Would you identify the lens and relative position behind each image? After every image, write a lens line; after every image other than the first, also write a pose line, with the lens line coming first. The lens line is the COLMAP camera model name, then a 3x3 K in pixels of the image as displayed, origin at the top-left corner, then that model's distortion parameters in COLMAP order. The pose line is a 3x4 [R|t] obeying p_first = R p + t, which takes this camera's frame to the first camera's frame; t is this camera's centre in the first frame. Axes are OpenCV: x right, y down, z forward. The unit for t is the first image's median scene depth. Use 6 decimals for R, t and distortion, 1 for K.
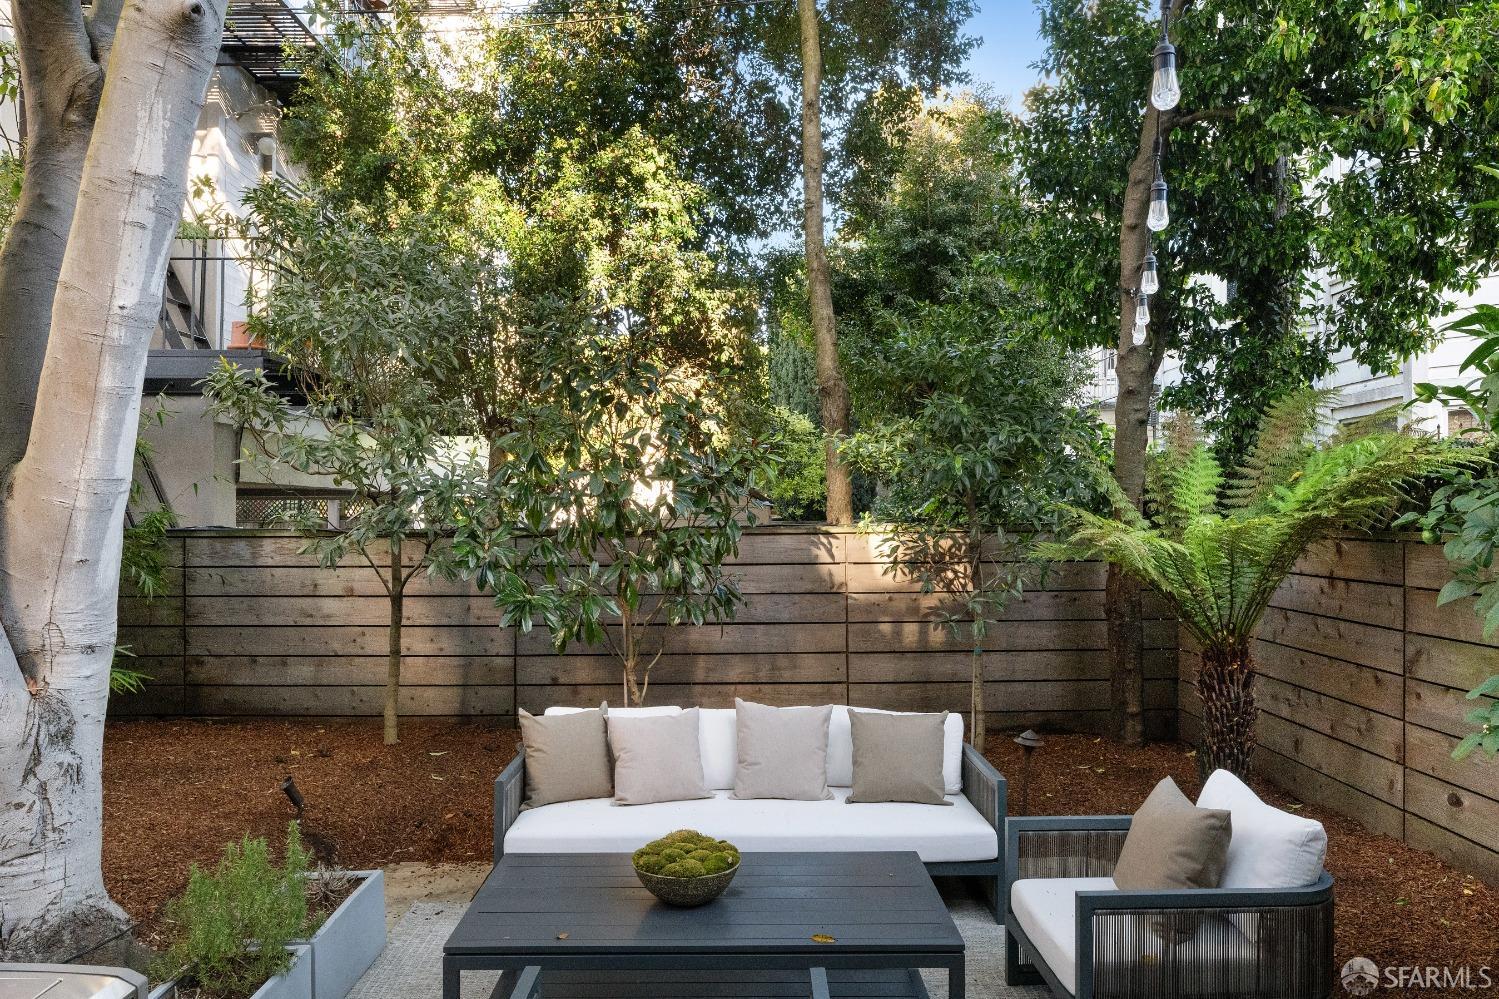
lens RADIAL K [[1033.8, 0, 751.6], [0, 1033.8, 491.6], [0, 0, 1]] dist [-0.009283, 0.006535]
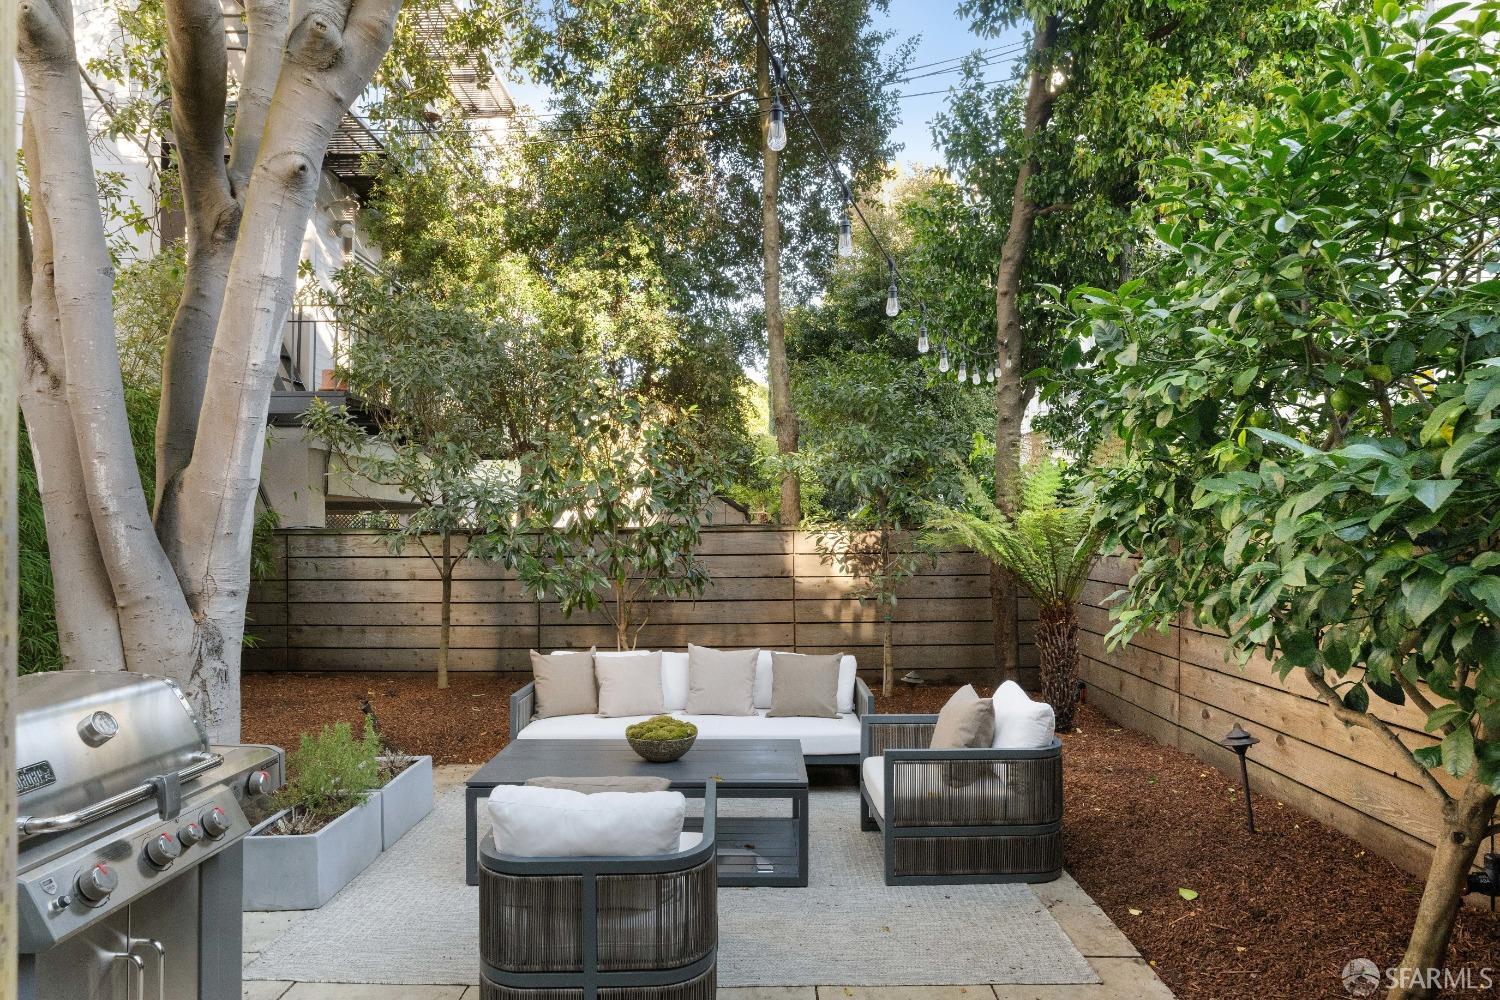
lens RADIAL K [[909.3, 0, 749.9], [0, 909.3, 513.8], [0, 0, 1]] dist [0.001074, -0.001255]
pose [[0.999722, -0.002932, -0.023407, 0.074320], [0.002945, 0.999996, 0.000554, 0.020954], [0.023406, -0.000622, 0.999726, -0.161389]]
